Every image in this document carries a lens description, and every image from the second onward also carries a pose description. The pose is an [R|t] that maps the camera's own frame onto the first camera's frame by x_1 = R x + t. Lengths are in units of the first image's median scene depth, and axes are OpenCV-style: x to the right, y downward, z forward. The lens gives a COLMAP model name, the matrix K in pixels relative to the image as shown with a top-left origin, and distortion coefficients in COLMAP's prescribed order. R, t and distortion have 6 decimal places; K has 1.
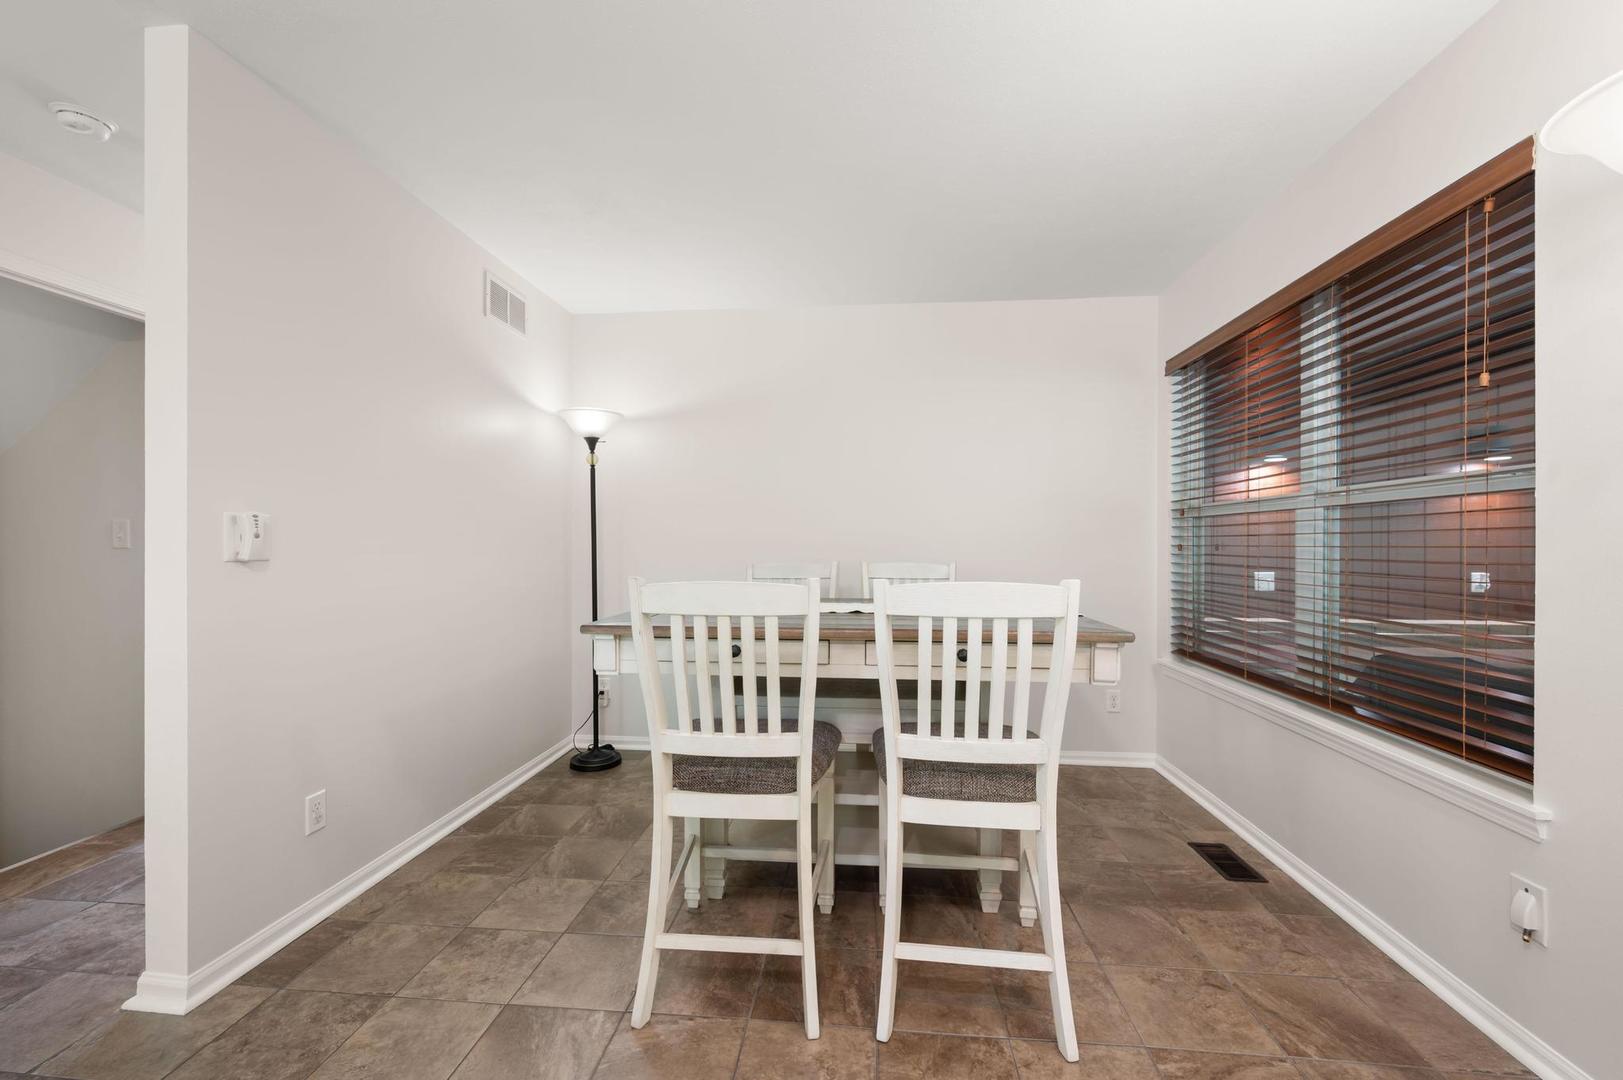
lens RADIAL K [[668.3, 0, 811.5], [0, 668.3, 540.0], [0, 0, 1]] dist [0.000072, 0.000000]
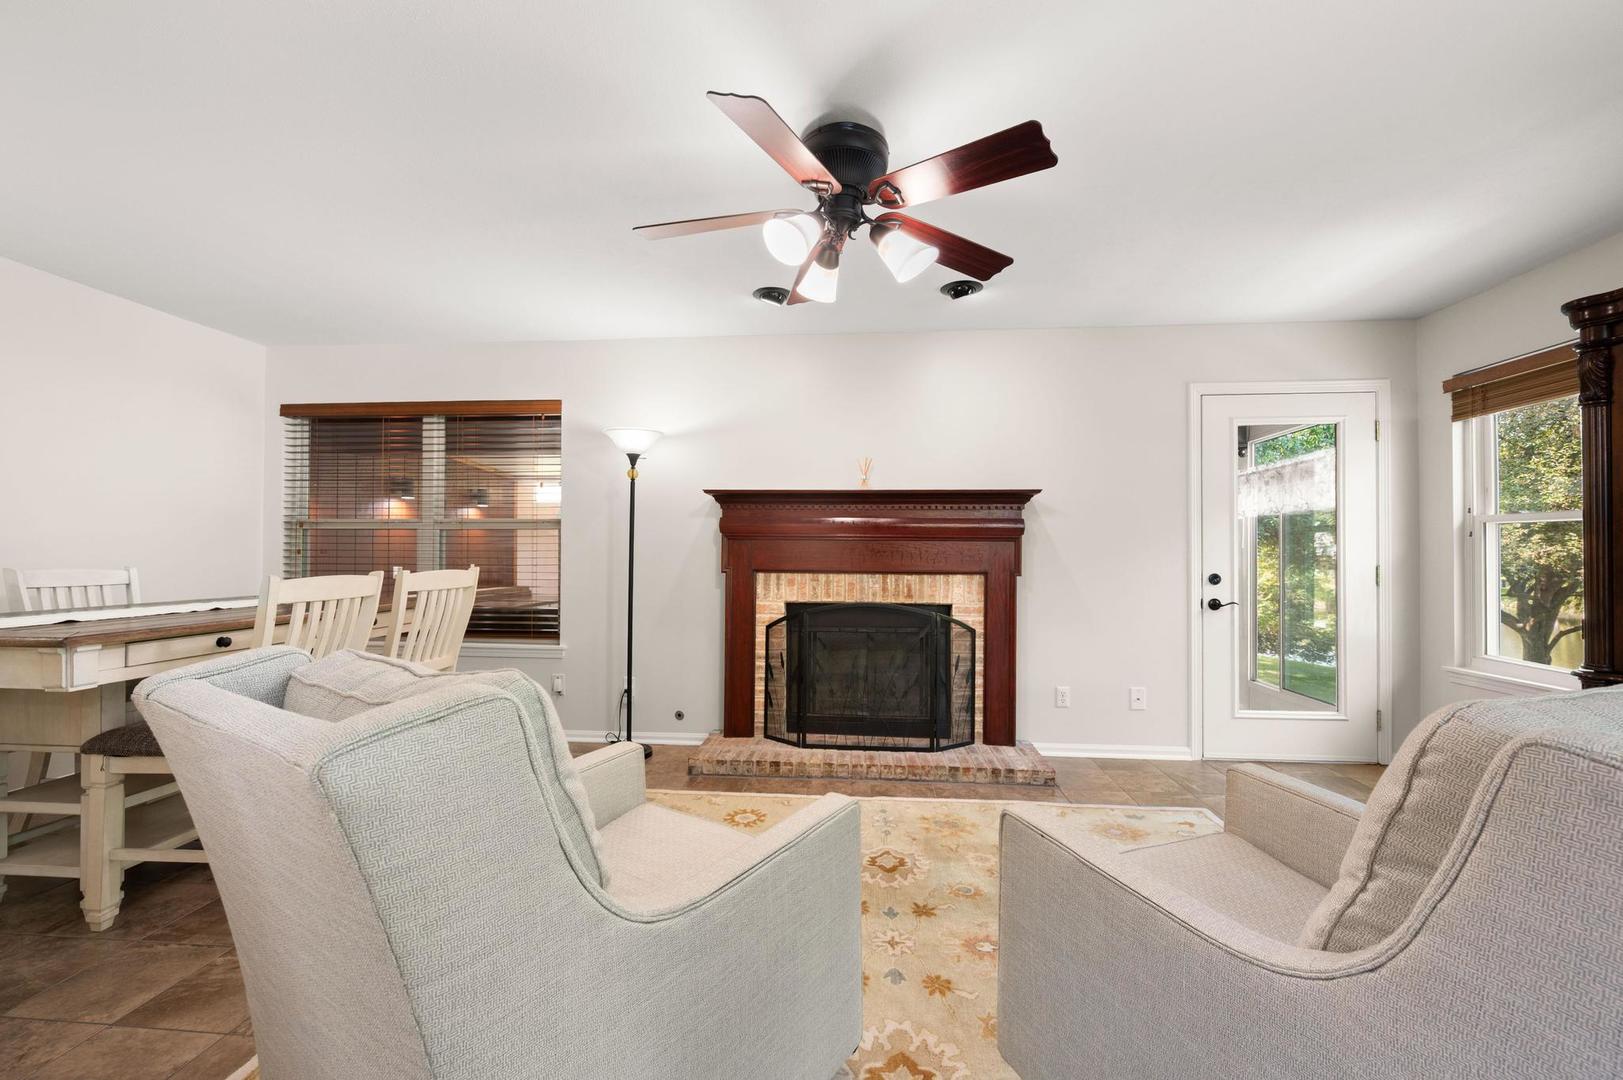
lens RADIAL K [[665.3, 0, 816.9], [0, 665.3, 564.8], [0, 0, 1]] dist [0.000915, 0.000121]
pose [[-0.017699, -0.021690, 0.999608, -1.070188], [-0.010793, 0.999711, 0.021501, -0.002259], [-0.999785, -0.010409, -0.017928, 0.002293]]
